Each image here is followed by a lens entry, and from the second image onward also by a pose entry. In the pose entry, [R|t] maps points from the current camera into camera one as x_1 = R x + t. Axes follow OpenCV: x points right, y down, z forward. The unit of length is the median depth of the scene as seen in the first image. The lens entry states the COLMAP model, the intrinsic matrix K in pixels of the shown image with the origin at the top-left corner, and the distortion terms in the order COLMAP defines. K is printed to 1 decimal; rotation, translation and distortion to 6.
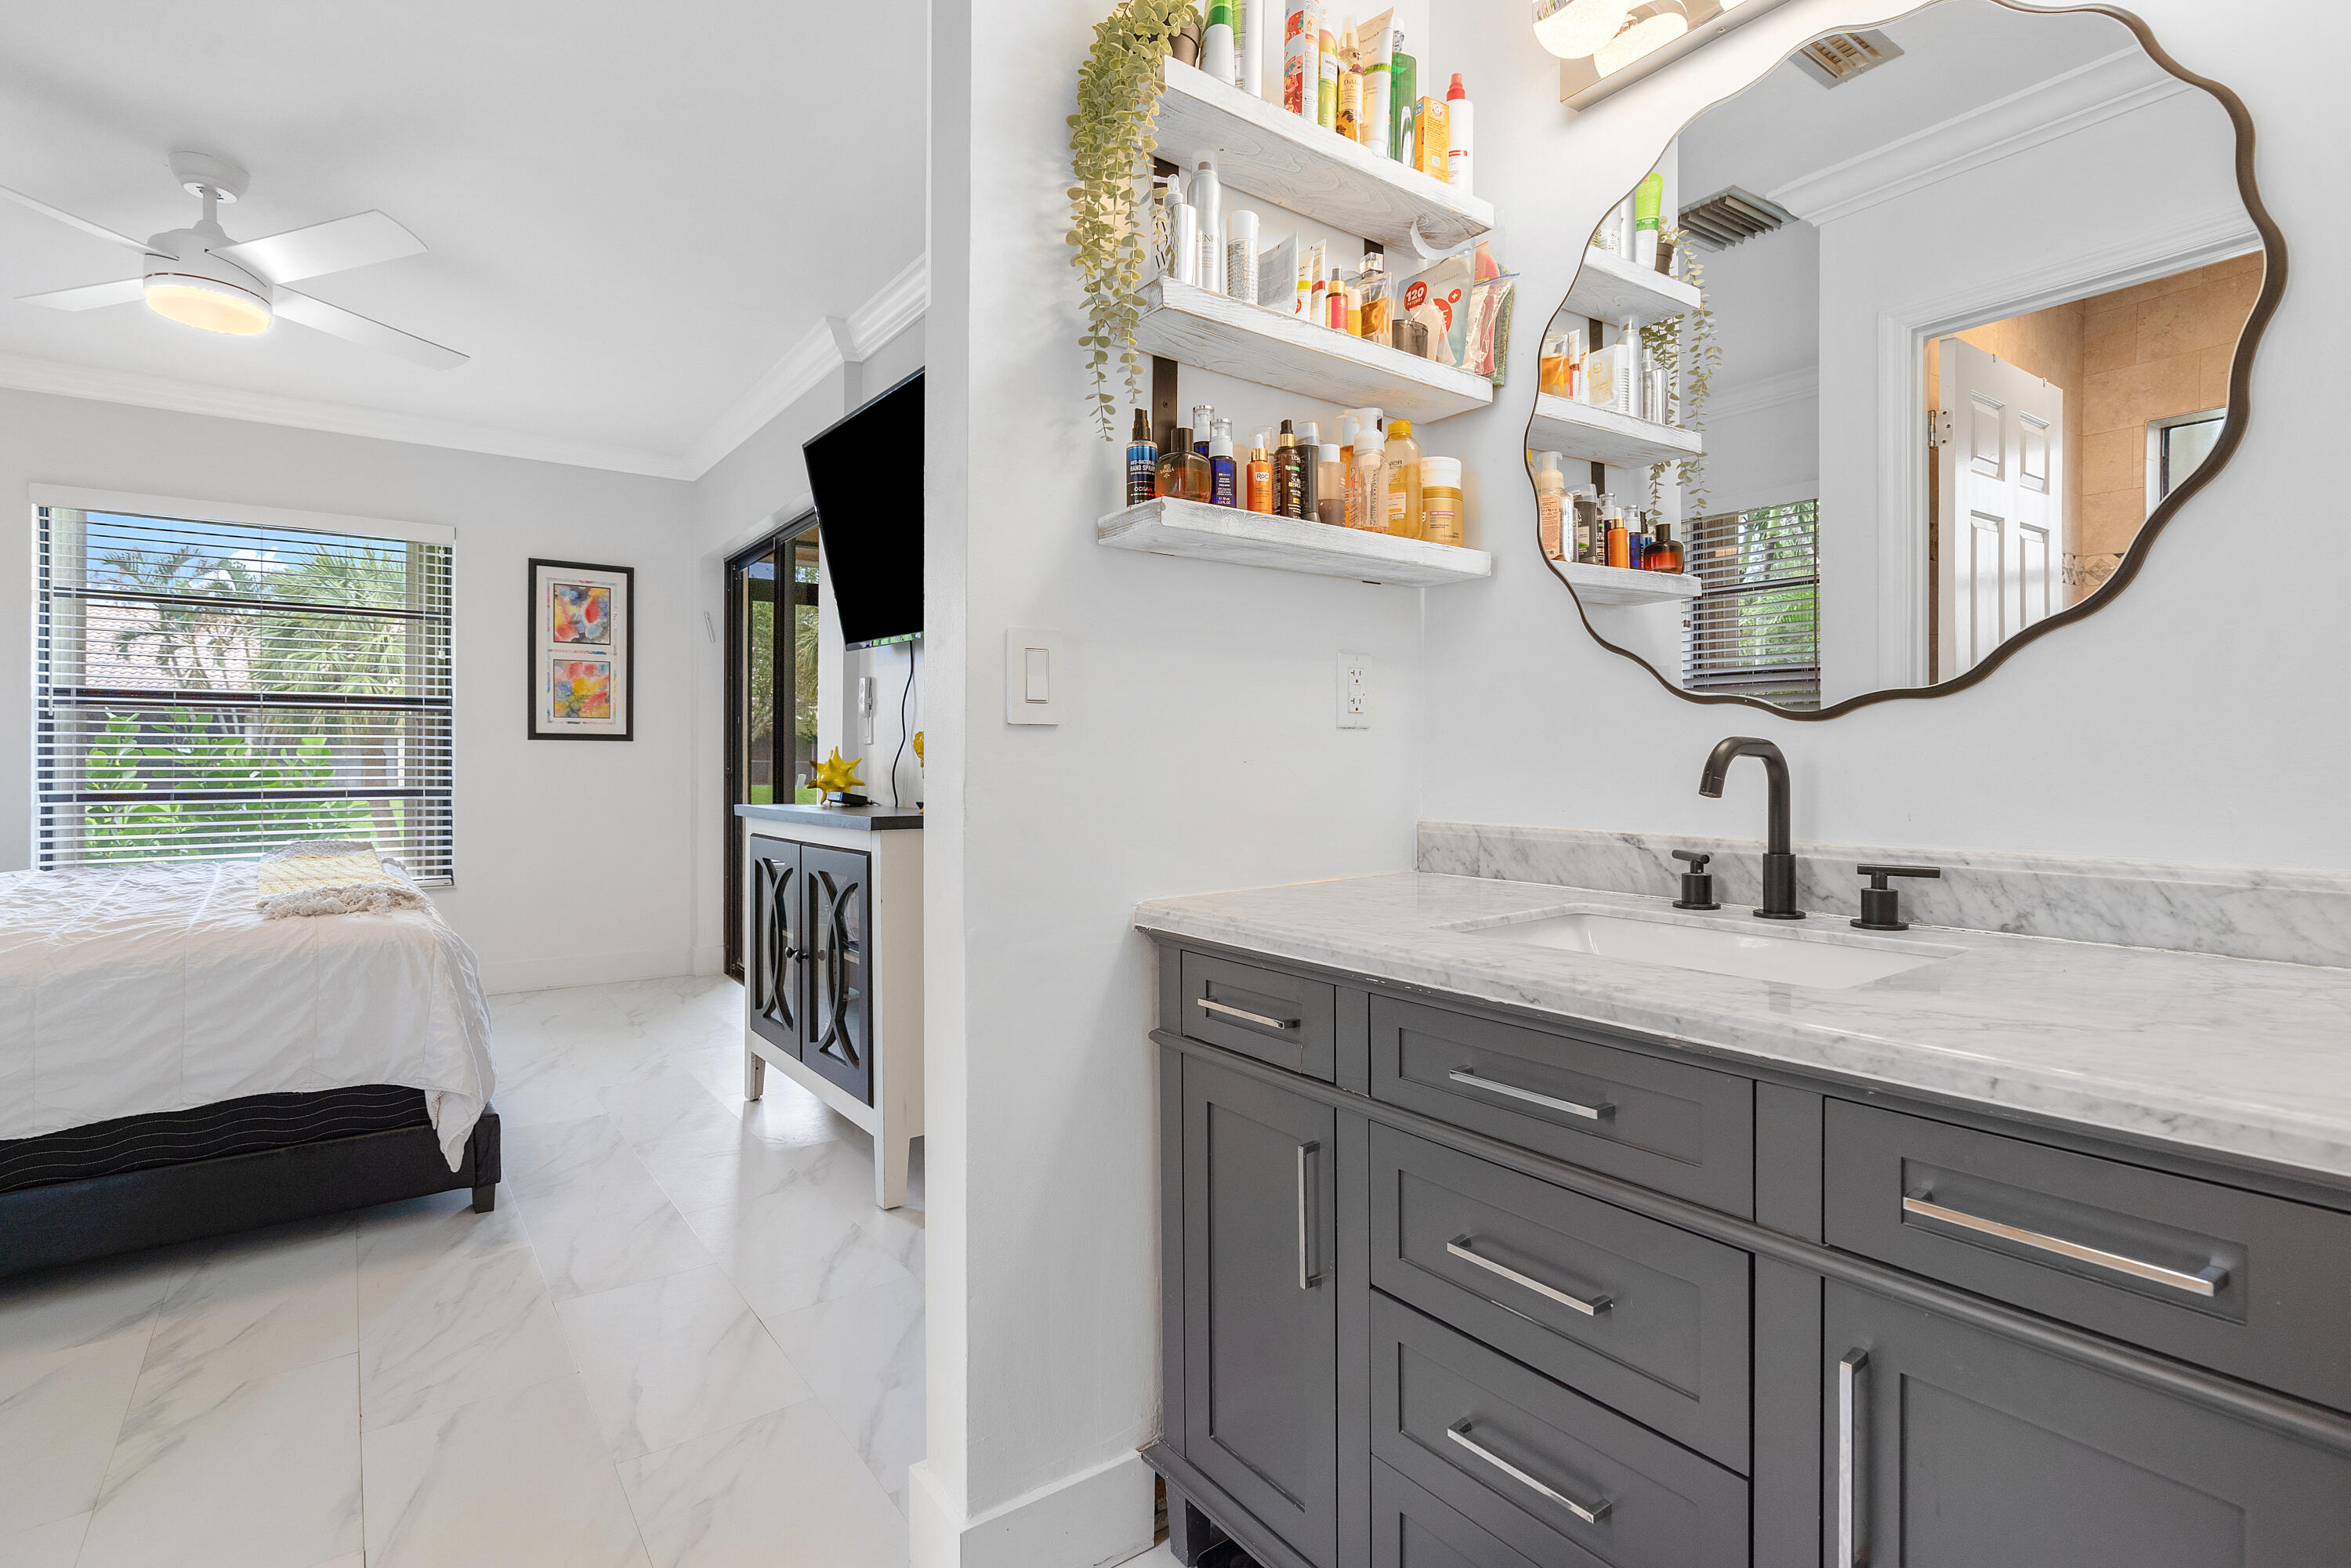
lens RADIAL K [[1139.9, 0, 1155.0], [0, 1139.9, 760.1], [0, 0, 1]] dist [-0.001903, -0.000338]
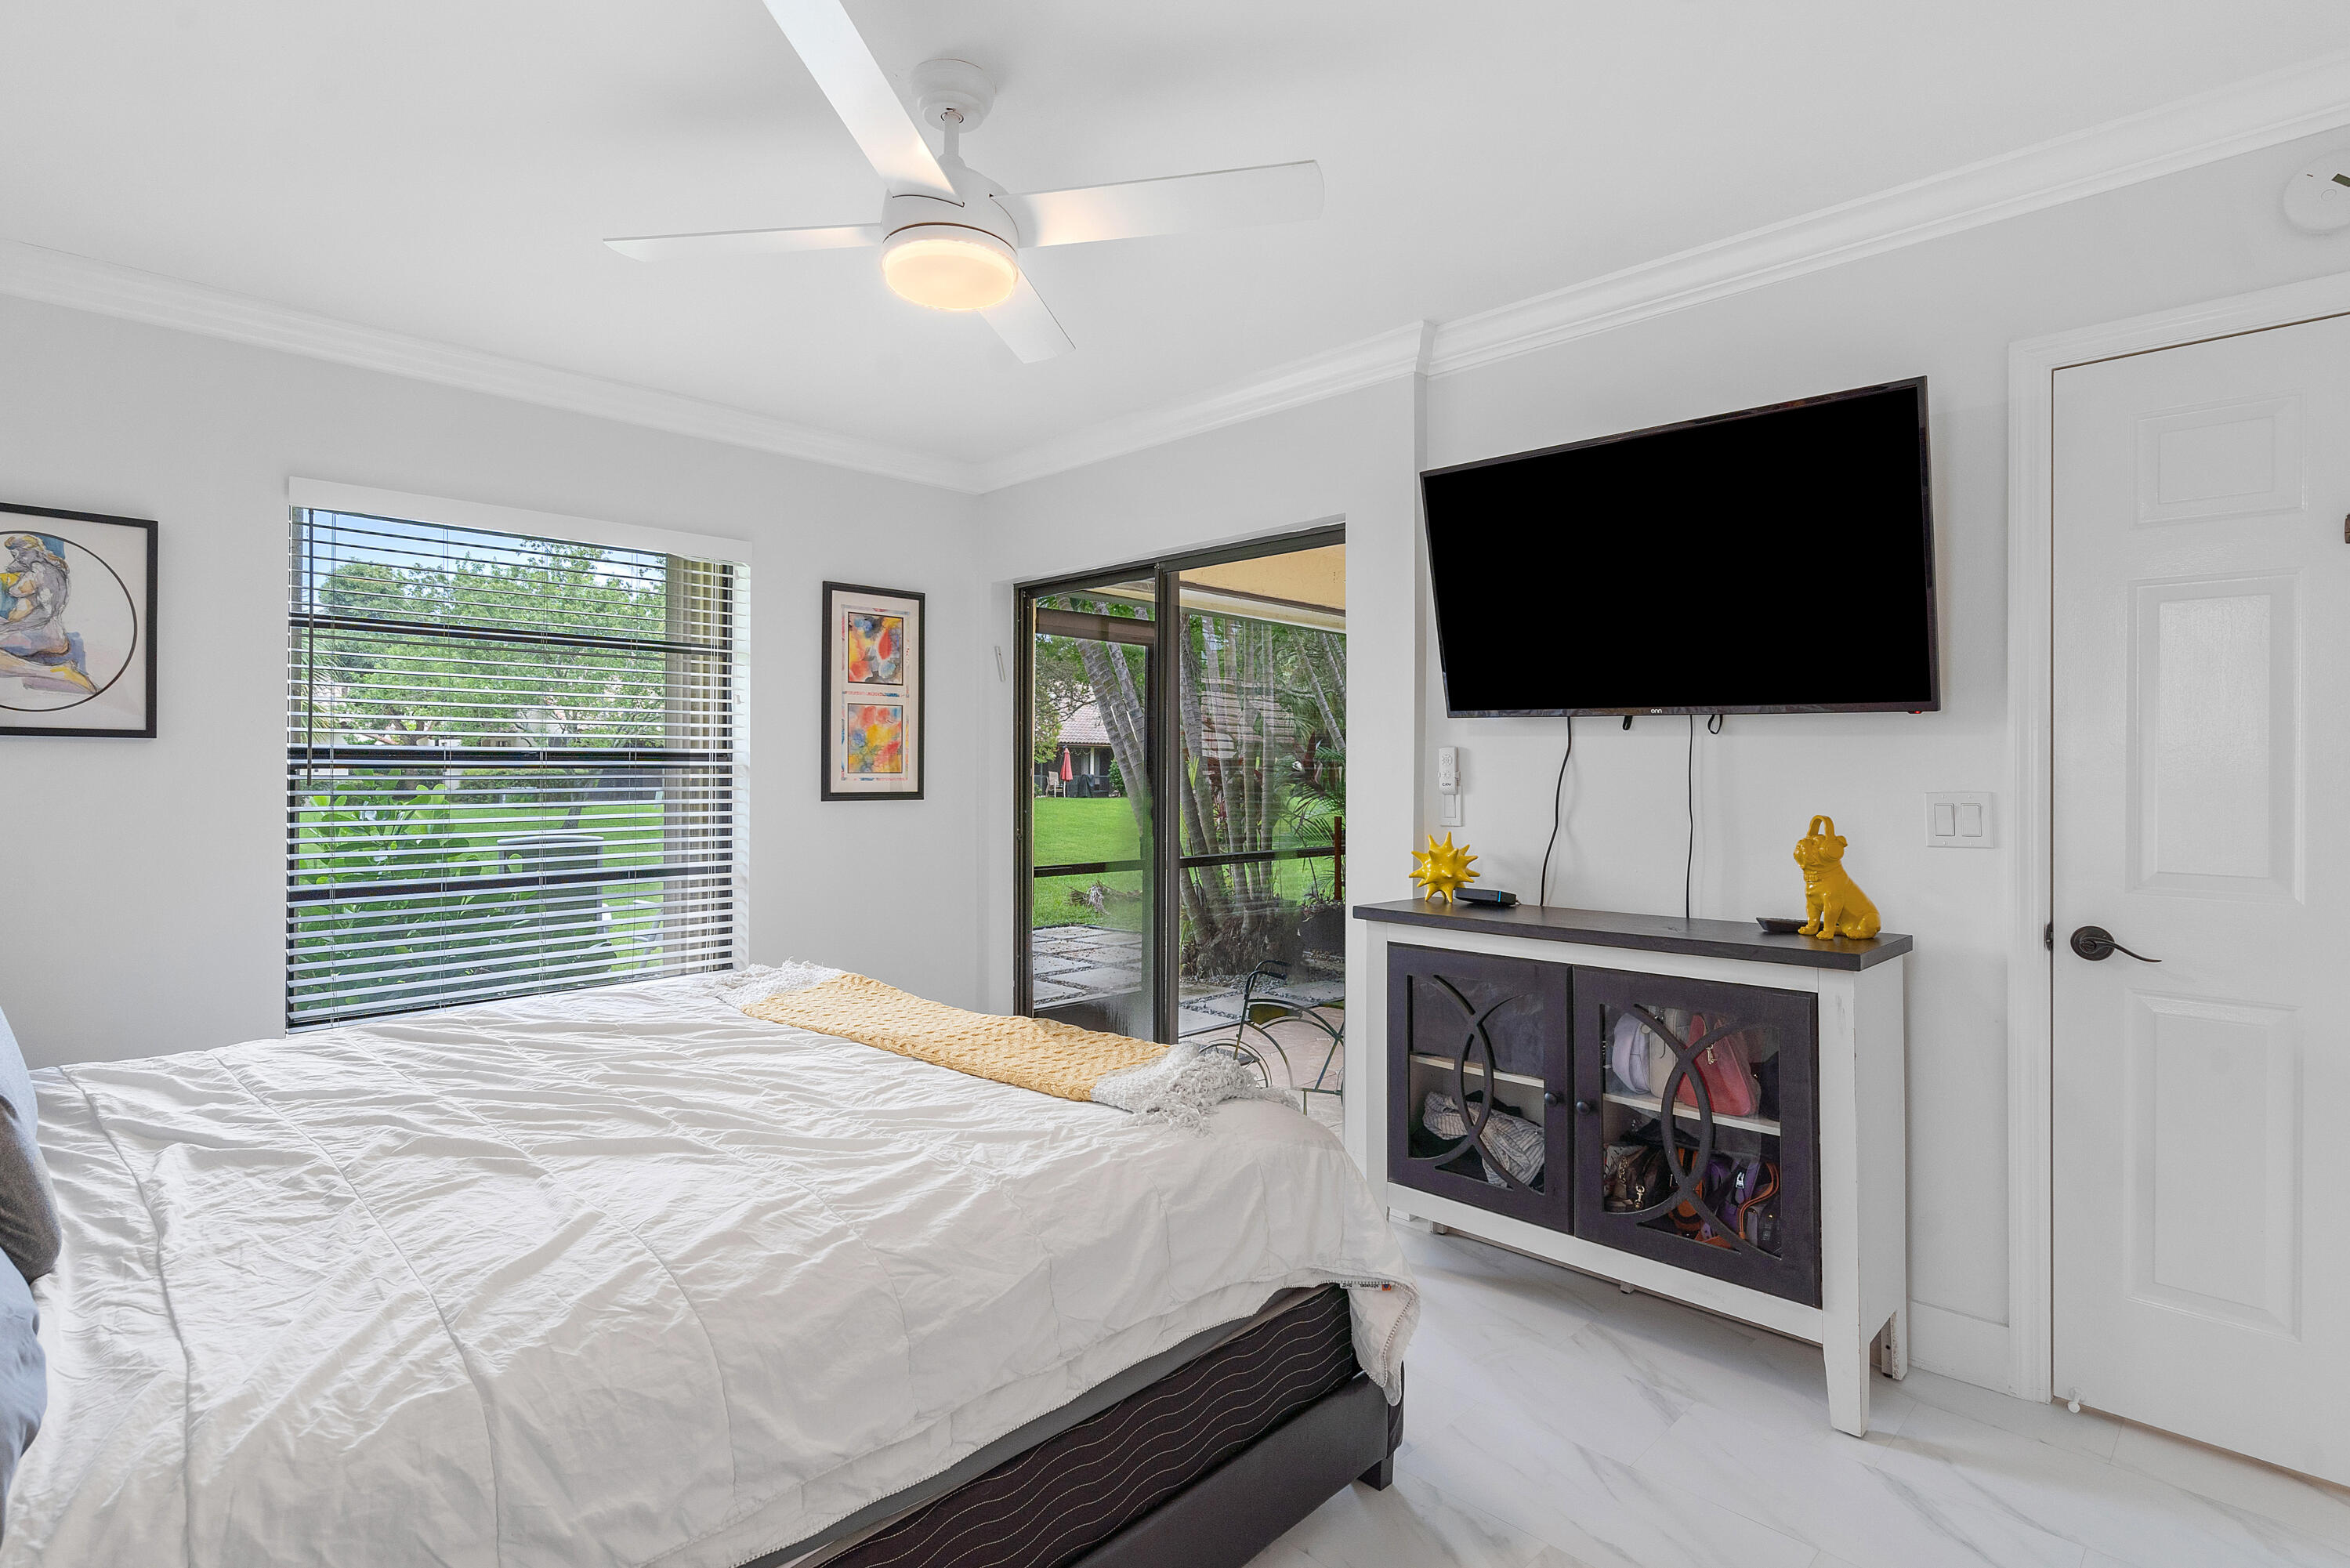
lens RADIAL K [[1167.3, 0, 1171.6], [0, 1167.3, 757.9], [0, 0, 1]] dist [0.000641, -0.000367]
pose [[0.988284, 0.000861, 0.152622, -1.087140], [0.000722, 0.999947, -0.010316, -0.102018], [-0.152622, 0.010306, 0.988231, 0.322171]]
